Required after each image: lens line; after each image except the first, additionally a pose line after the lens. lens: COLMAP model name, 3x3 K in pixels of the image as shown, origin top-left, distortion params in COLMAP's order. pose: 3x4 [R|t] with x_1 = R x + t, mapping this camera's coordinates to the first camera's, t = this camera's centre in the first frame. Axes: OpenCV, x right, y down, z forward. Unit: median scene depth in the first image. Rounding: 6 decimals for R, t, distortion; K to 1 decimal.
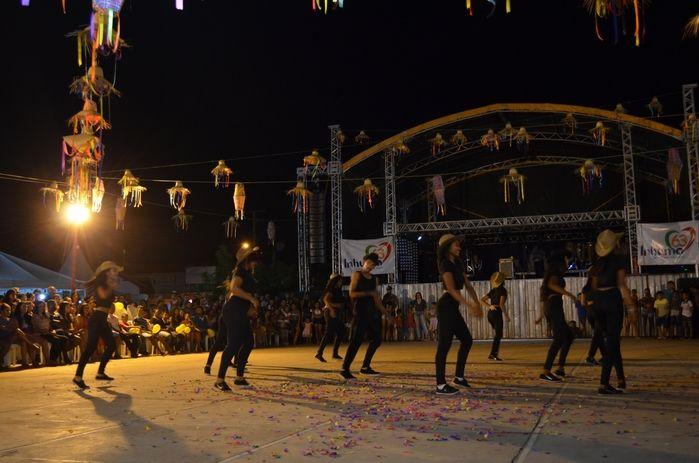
lens RADIAL K [[727.3, 0, 348.1], [0, 727.3, 230.4], [0, 0, 1]] dist [-0.061338, 0.000000]
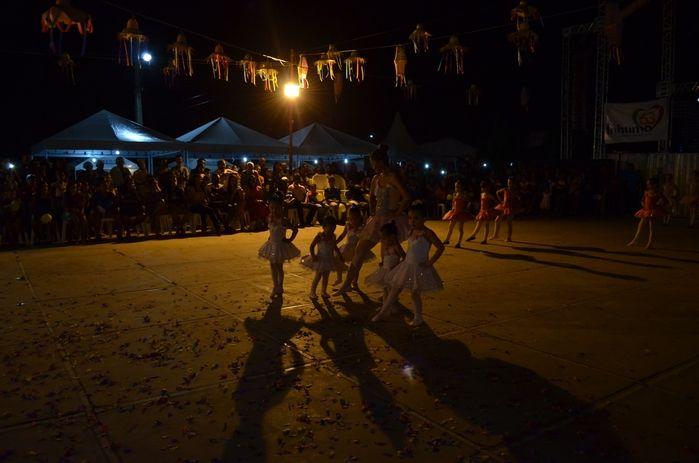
lens RADIAL K [[547.7, 0, 348.4], [0, 547.7, 229.9], [0, 0, 1]] dist [-0.085320, 0.010847]
pose [[0.812761, 0.084234, -0.576475, 0.149417], [0.051172, 0.975347, 0.214662, 0.007799], [0.580345, -0.203968, 0.788414, 0.278764]]
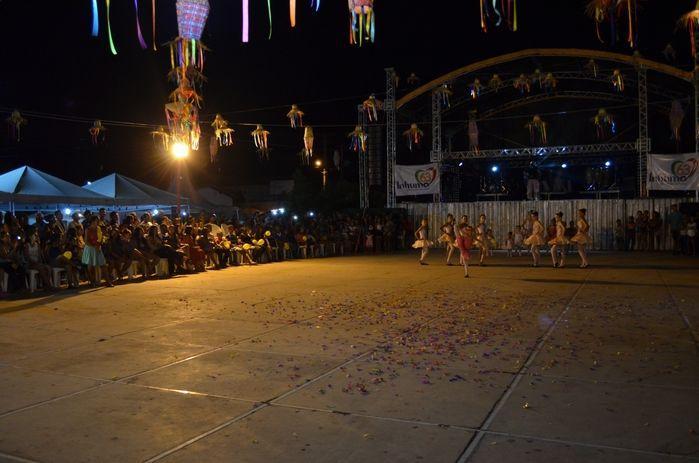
lens RADIAL K [[607.4, 0, 348.5], [0, 607.4, 228.1], [0, 0, 1]] dist [-0.076708, 0.006608]
pose [[0.995650, 0.008383, -0.092796, 0.009230], [0.004460, 0.990515, 0.137333, -0.025888], [0.093067, -0.137149, 0.986169, -0.013530]]
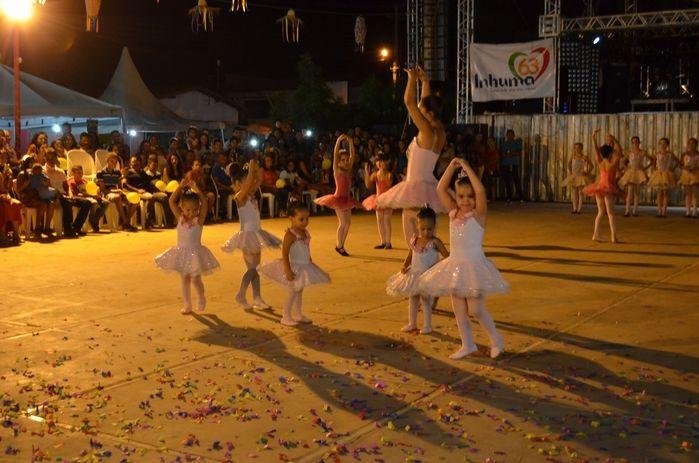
lens RADIAL K [[907.3, 0, 351.0], [0, 907.3, 230.1], [0, 0, 1]] dist [-0.033668, 0.000000]
pose [[0.975961, 0.036417, -0.214882, 0.074280], [0.010275, 0.977157, 0.212269, 0.002953], [0.217704, -0.209374, 0.953293, 0.203936]]
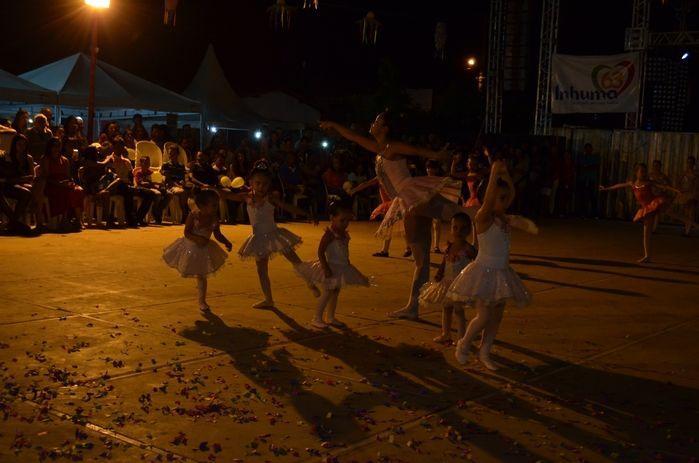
lens RADIAL K [[907.3, 0, 351.1], [0, 907.3, 228.5], [0, 0, 1]] dist [-0.033668, 0.000000]
pose [[0.949131, 0.090629, -0.301558, 0.084363], [-0.028638, 0.978561, 0.203957, 0.006369], [0.313577, -0.184946, 0.931378, 0.216354]]
